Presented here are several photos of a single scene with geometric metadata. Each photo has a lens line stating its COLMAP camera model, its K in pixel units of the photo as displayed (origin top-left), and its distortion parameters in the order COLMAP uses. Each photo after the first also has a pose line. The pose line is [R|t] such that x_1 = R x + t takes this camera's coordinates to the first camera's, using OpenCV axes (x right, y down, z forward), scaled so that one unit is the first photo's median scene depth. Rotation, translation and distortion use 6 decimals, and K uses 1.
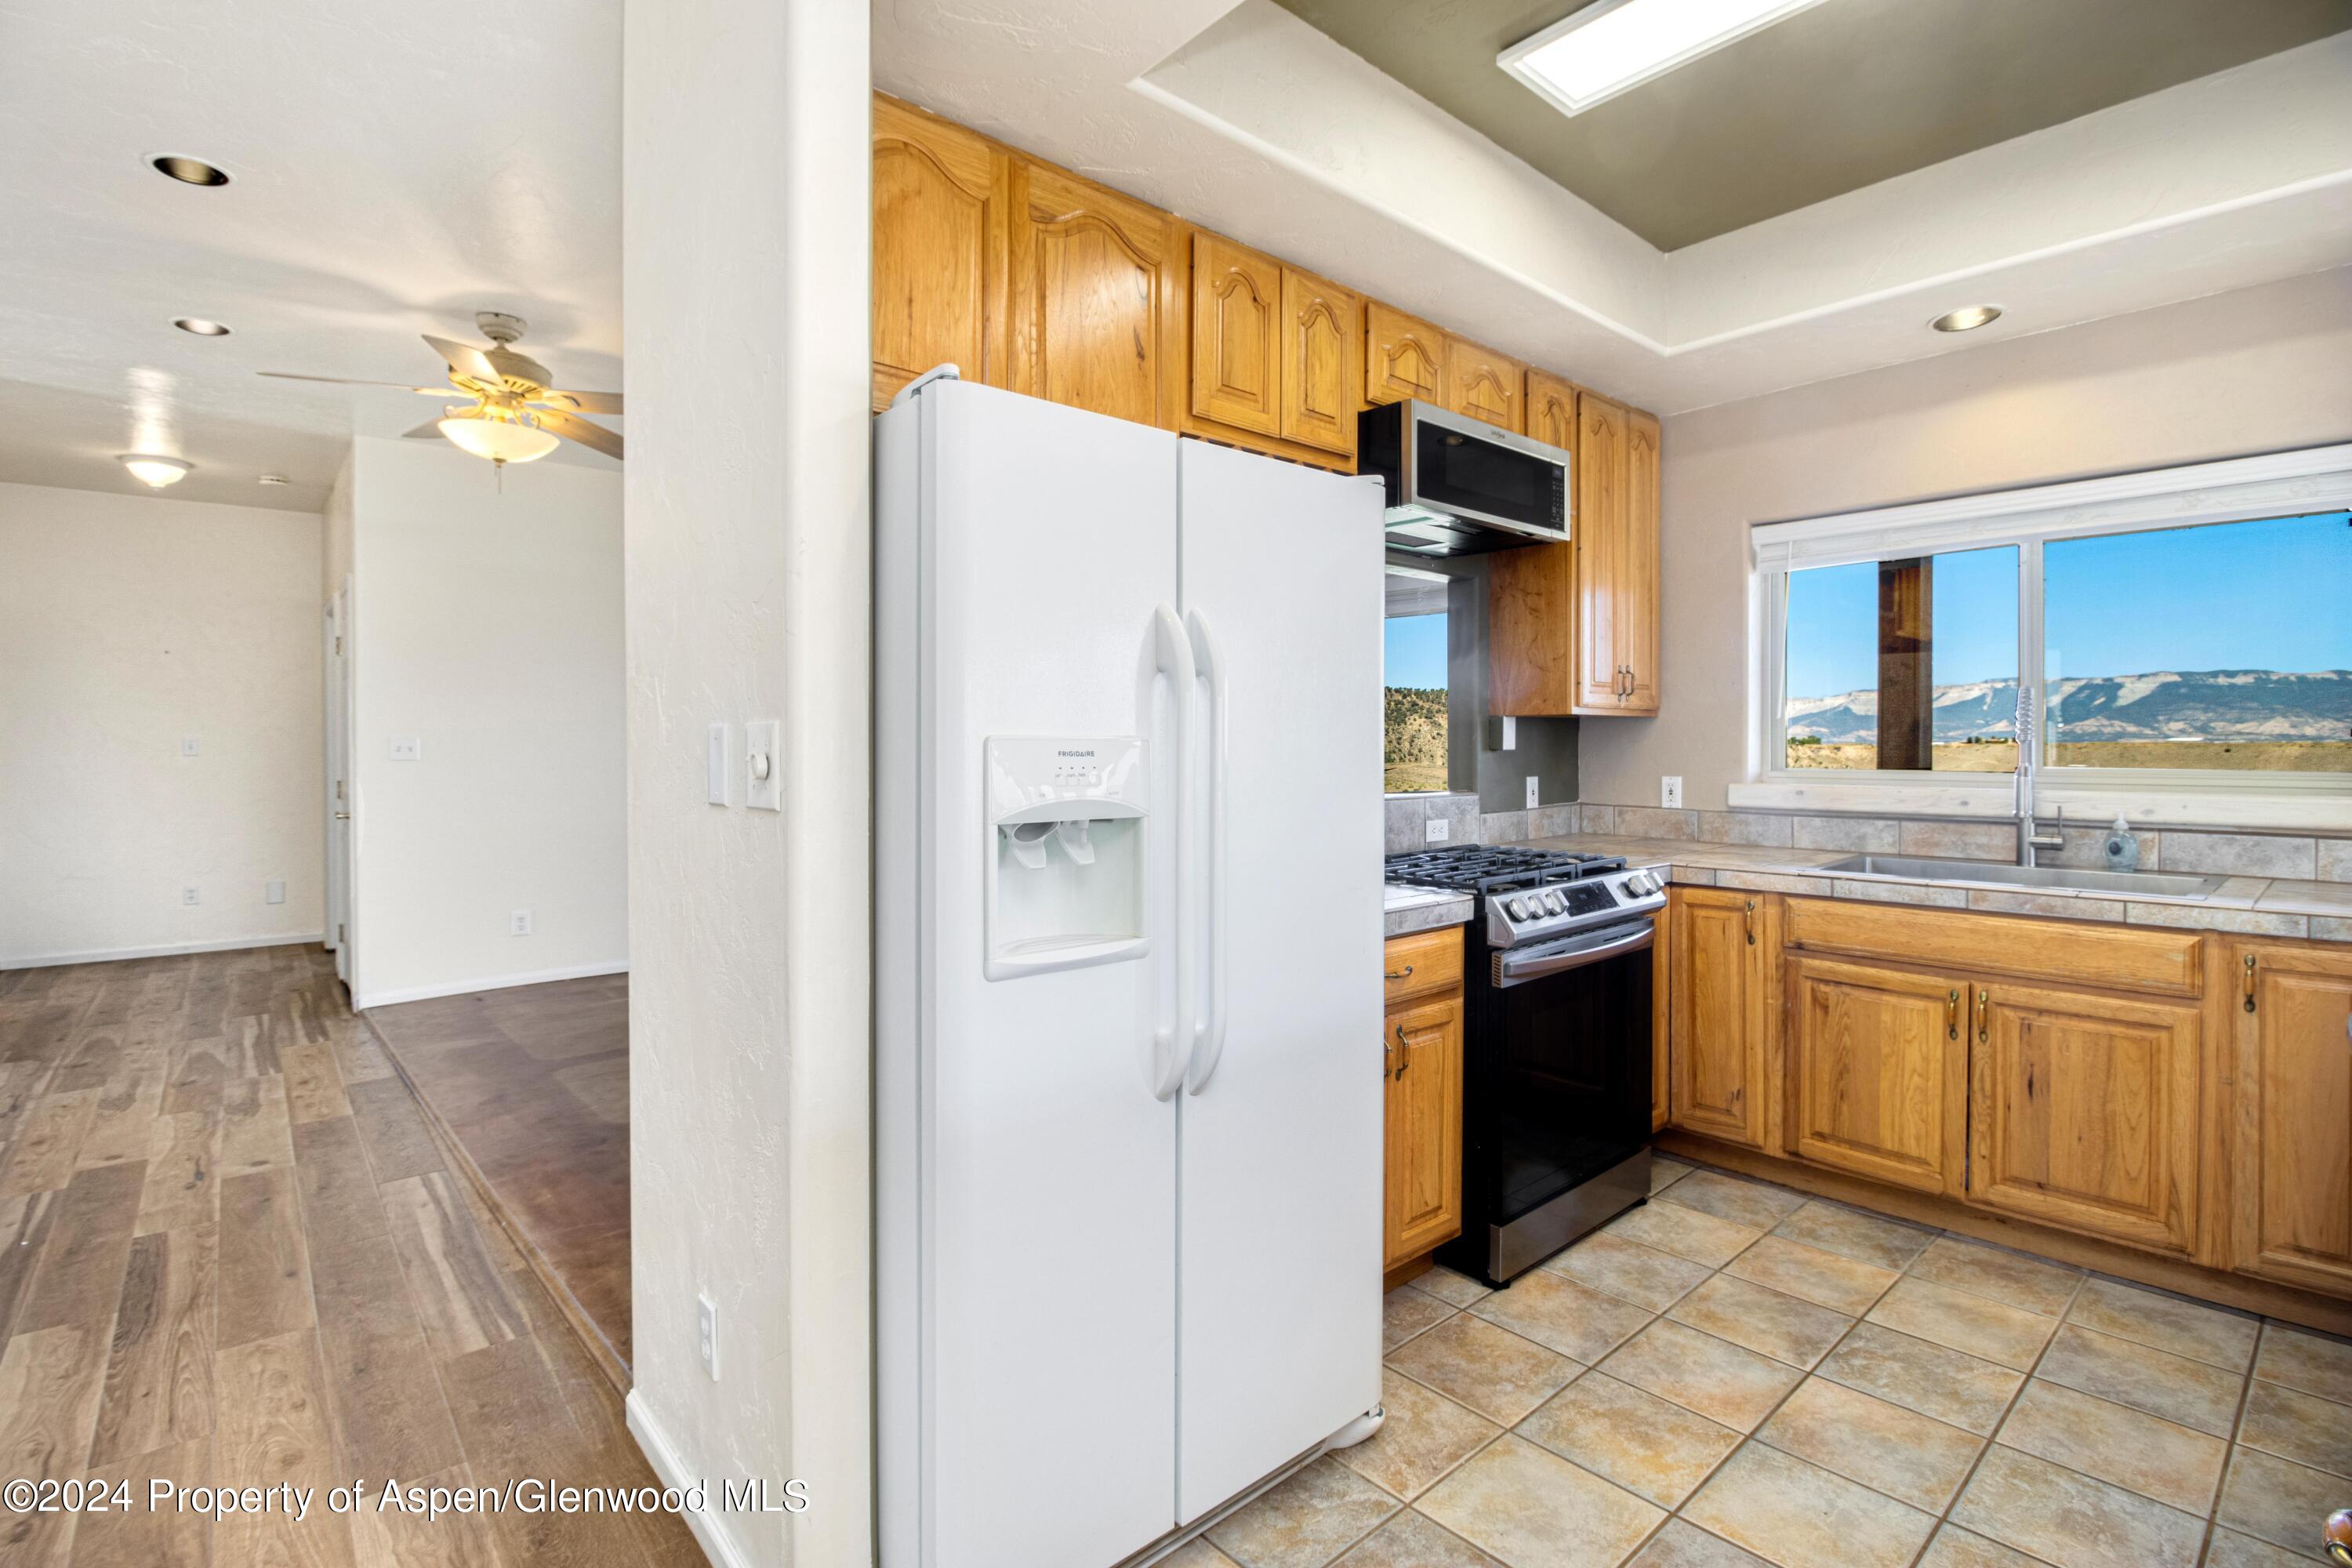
lens RADIAL K [[1119.6, 0, 1171.7], [0, 1119.6, 756.3], [0, 0, 1]] dist [-0.004435, -0.011721]
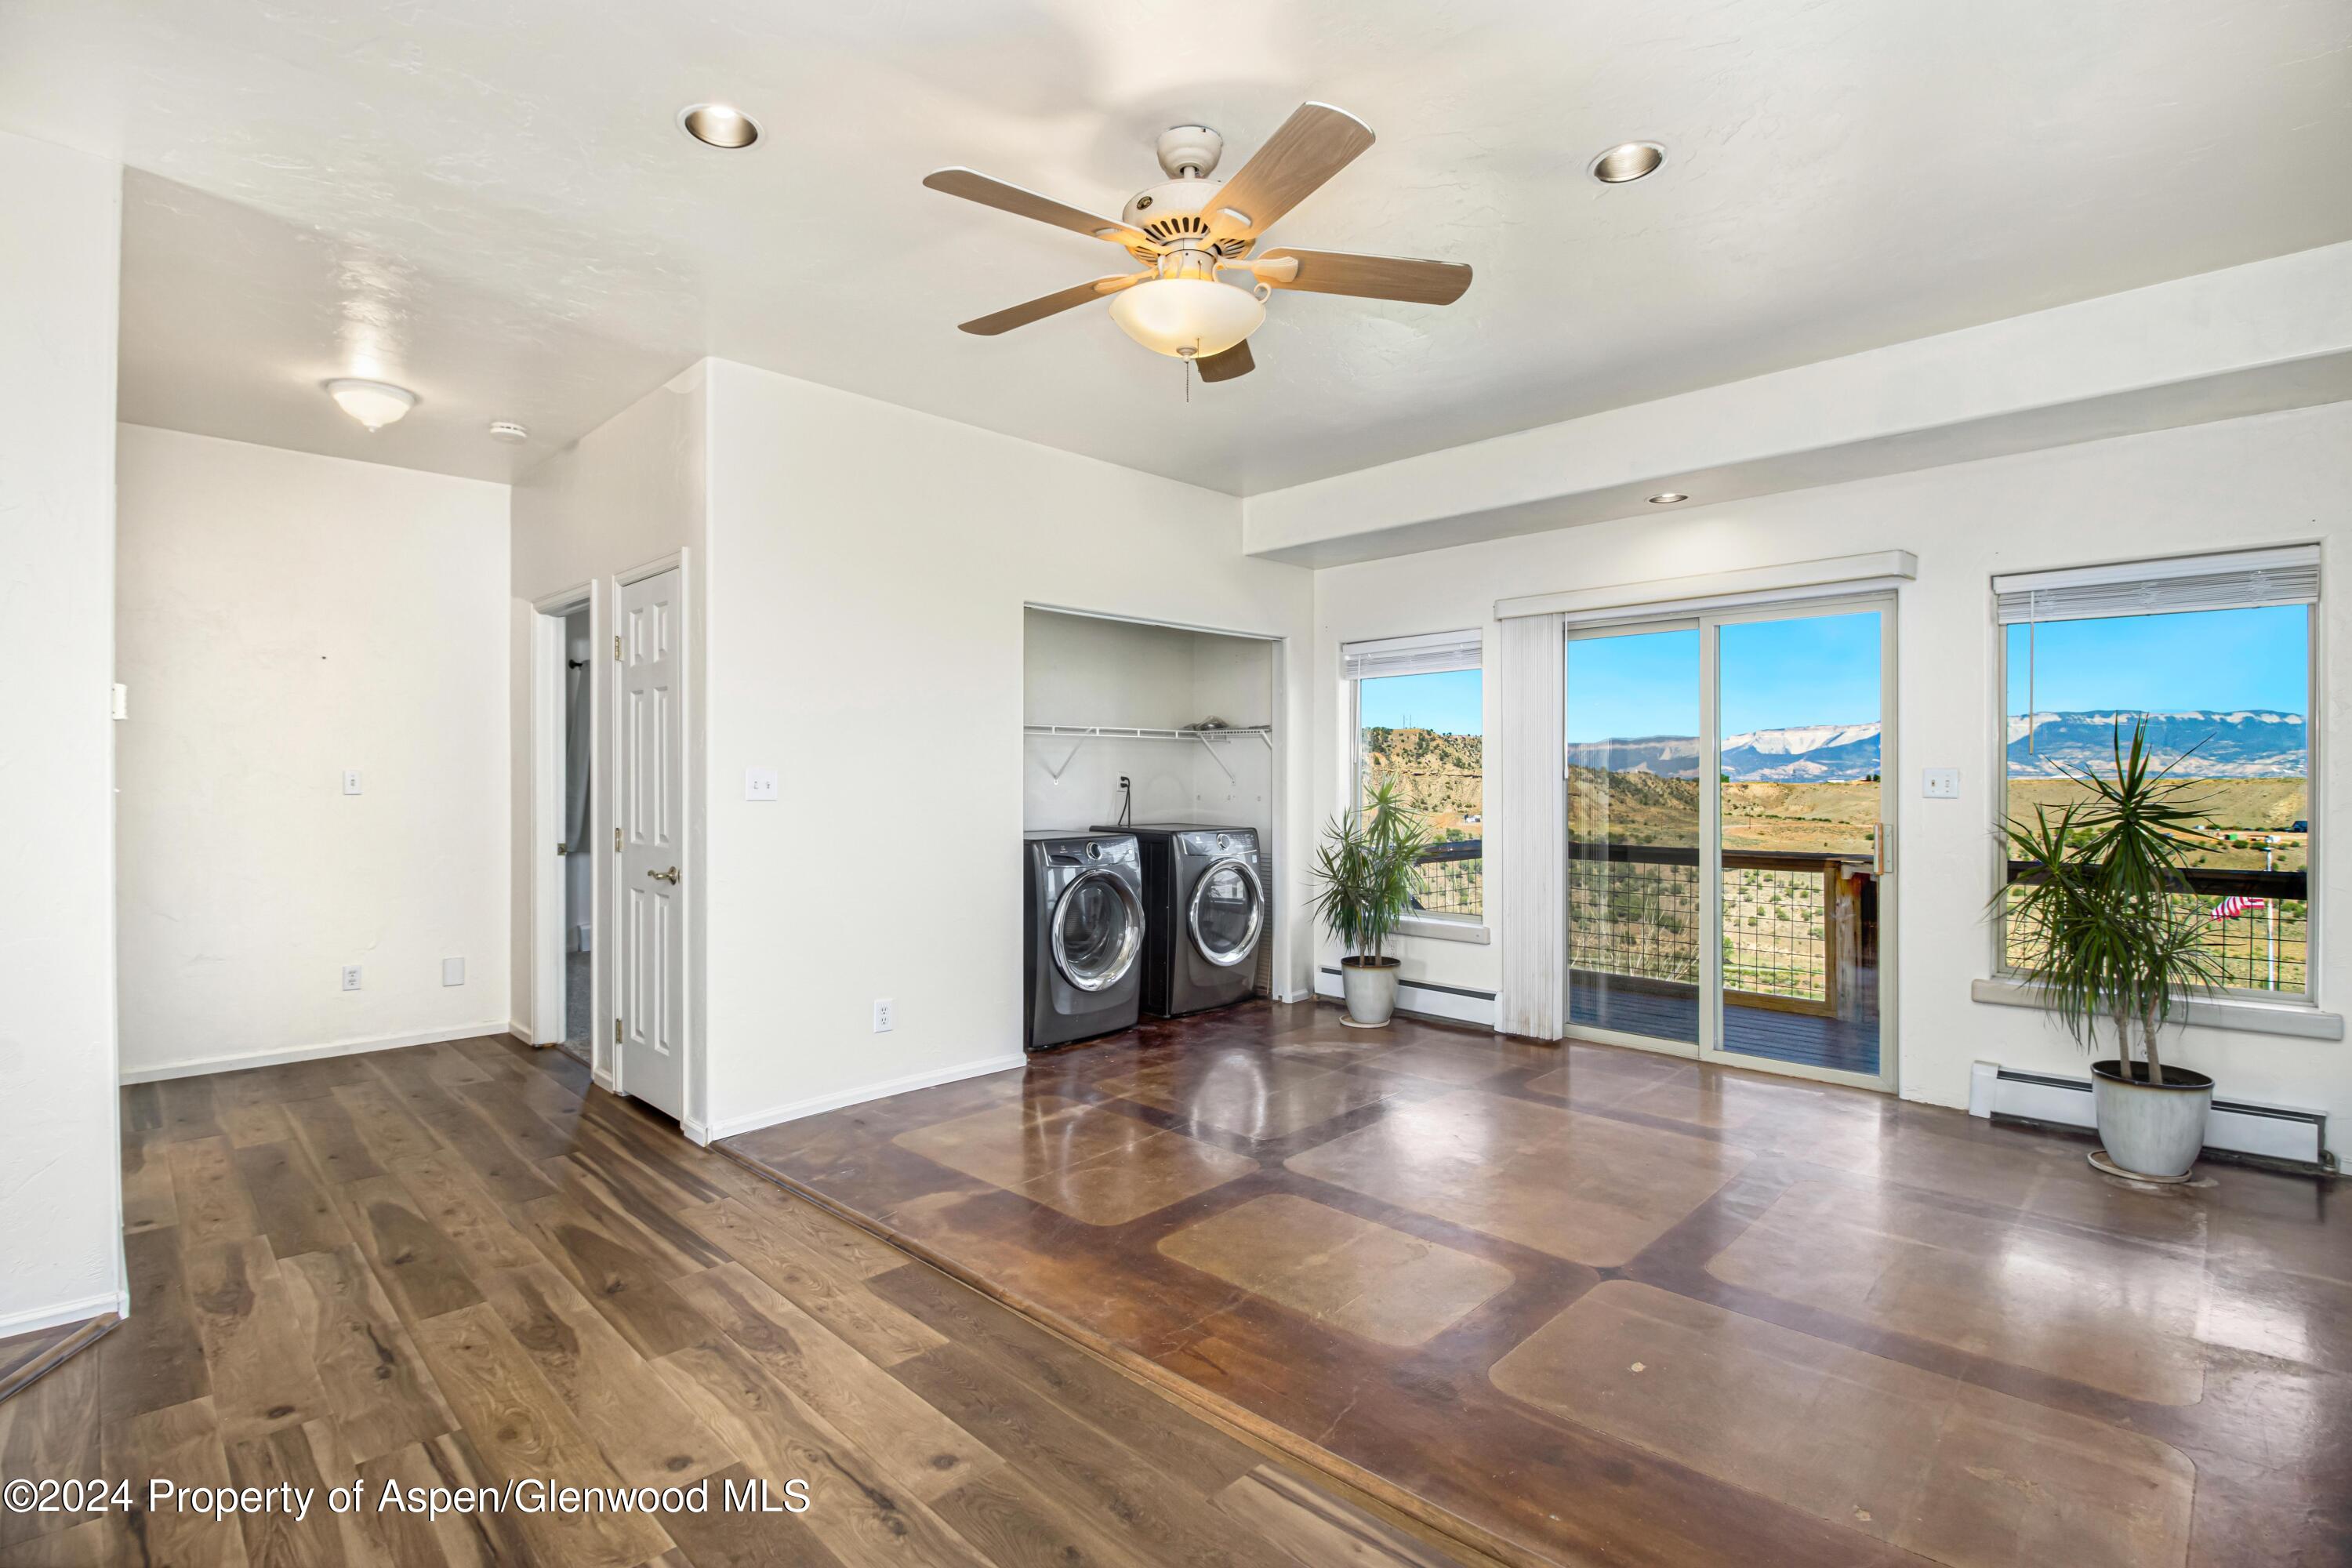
lens RADIAL K [[1143.8, 0, 1176.0], [0, 1143.8, 784.0], [0, 0, 1]] dist [-0.002394, -0.014831]
pose [[0.997406, 0.000709, 0.071982, -0.831005], [-0.000178, 0.999973, -0.007383, -0.002526], [-0.071985, 0.007351, 0.997379, 0.401810]]
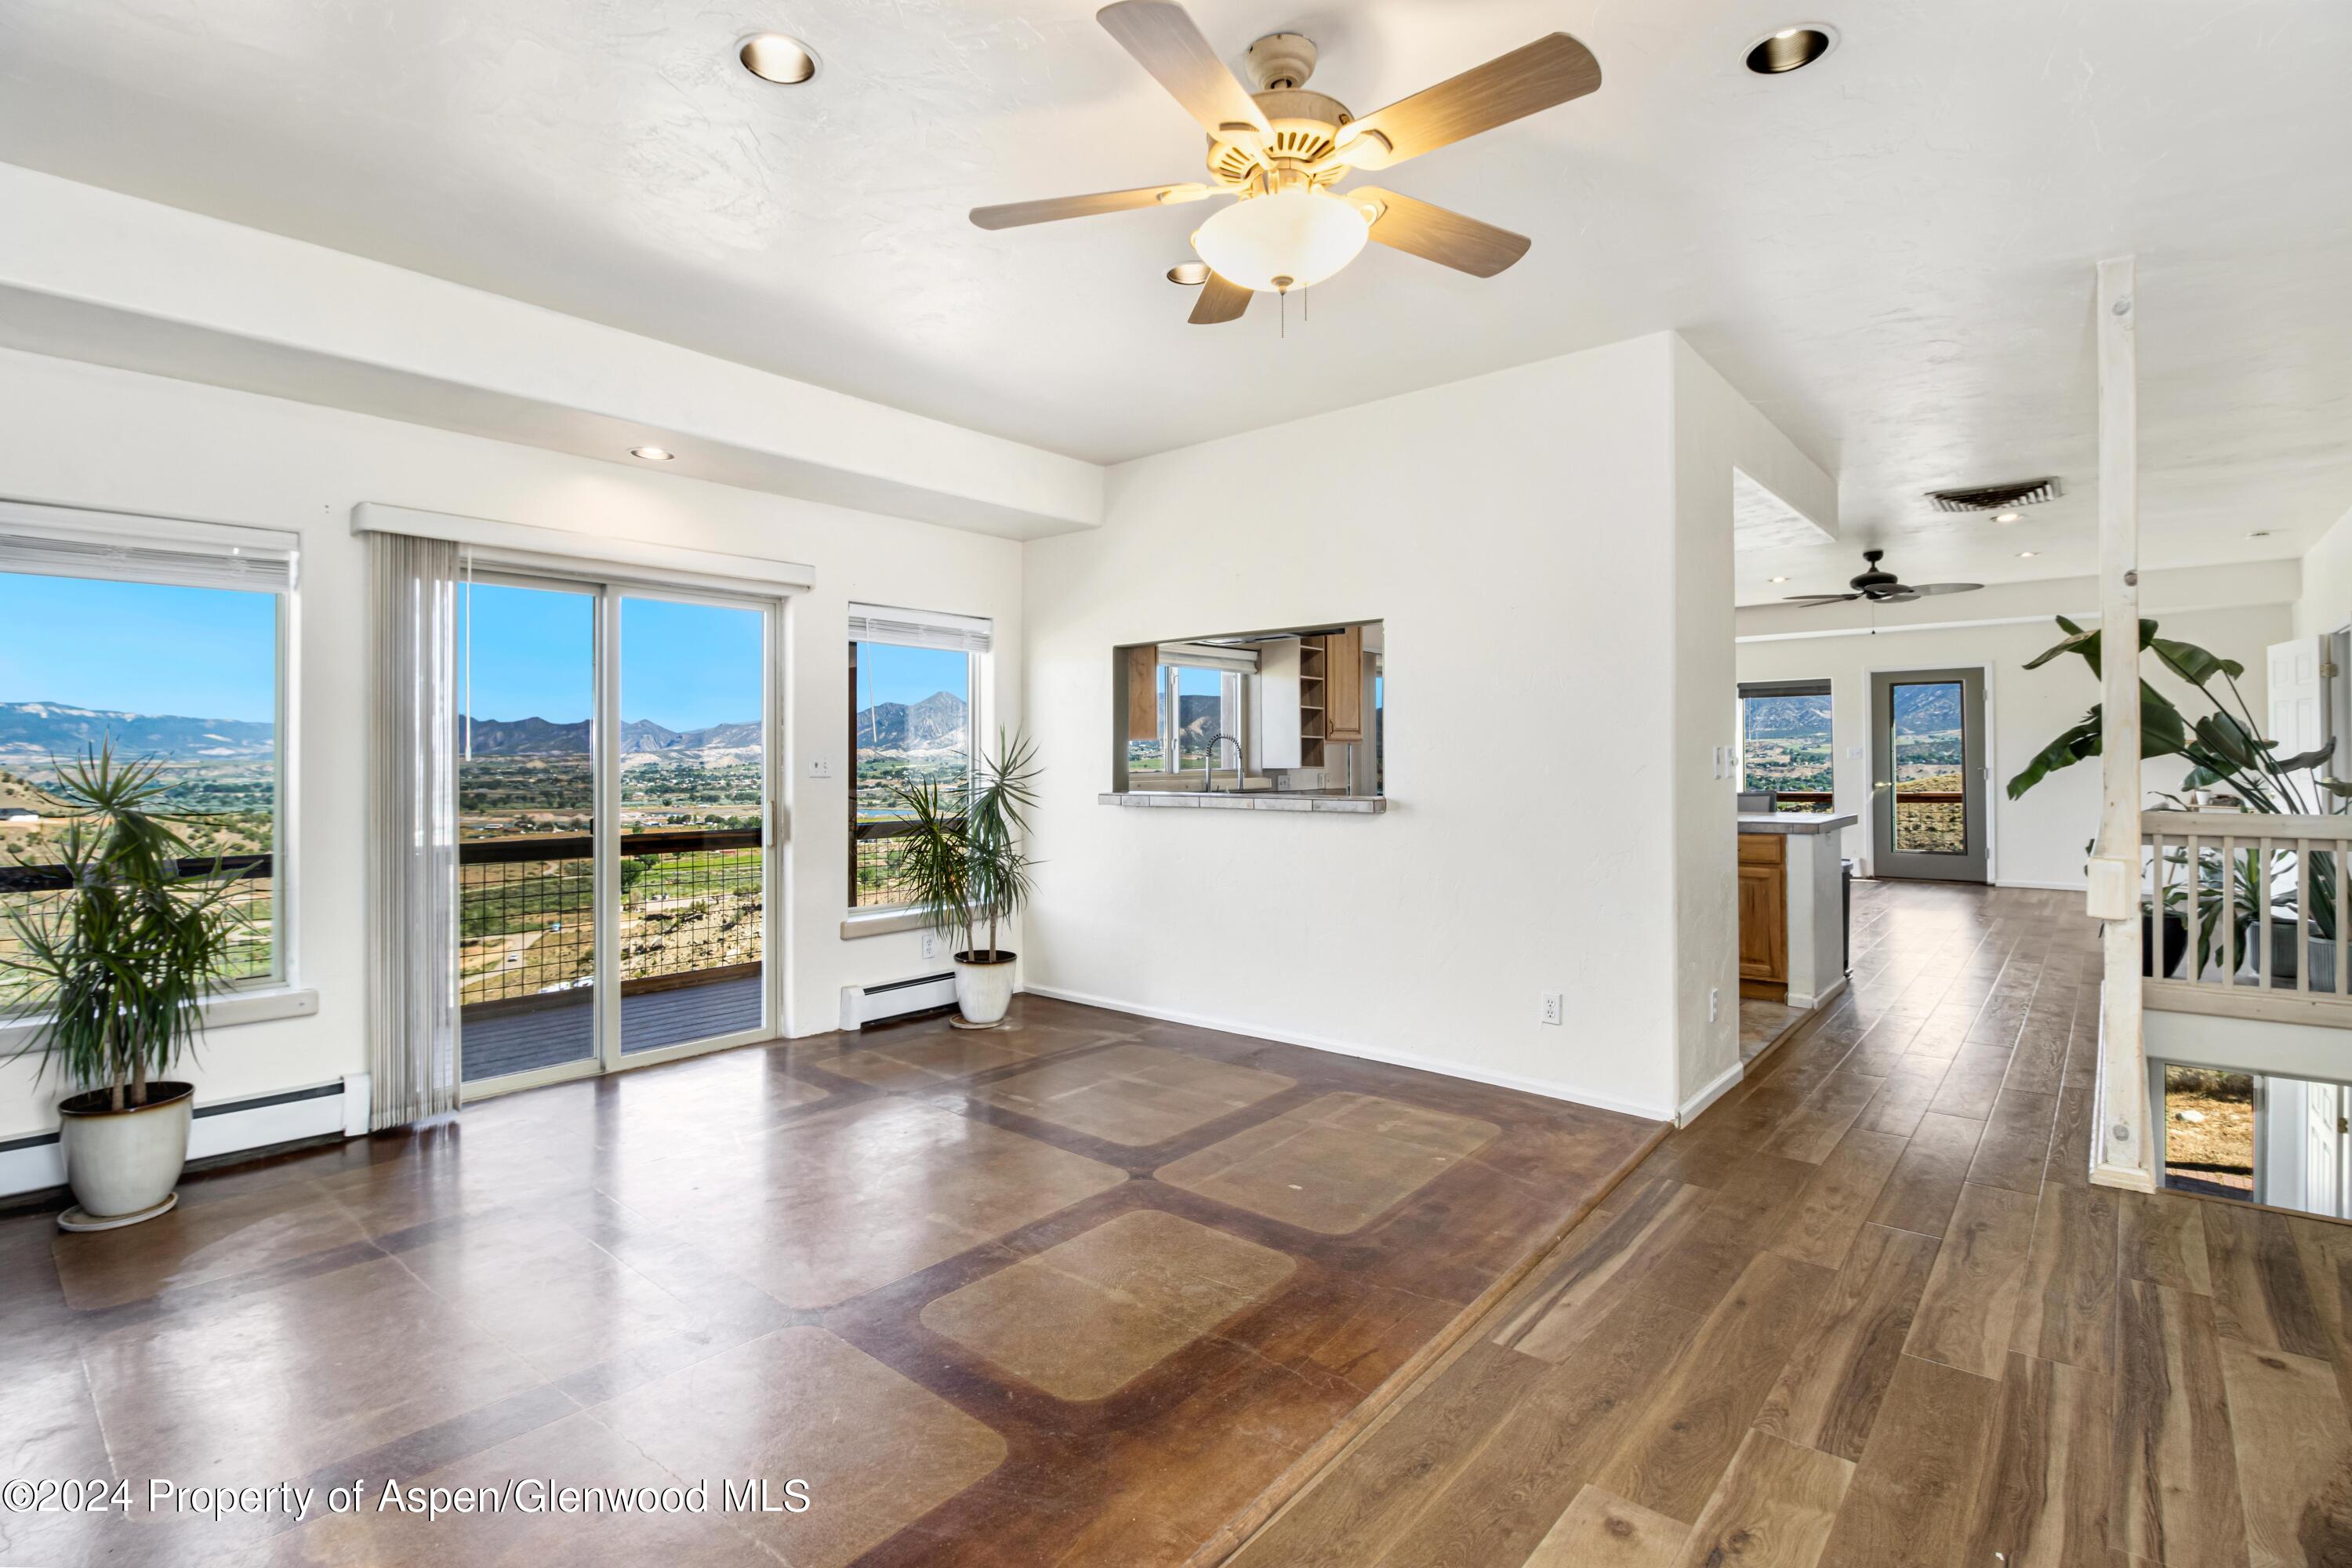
lens RADIAL K [[1119.6, 0, 1171.7], [0, 1119.6, 756.3], [0, 0, 1]] dist [-0.004435, -0.011721]
pose [[-0.163282, 0.005747, 0.986563, -1.483031], [0.017104, 0.999849, -0.002994, -0.010955], [-0.986431, 0.016385, -0.163355, 1.452055]]
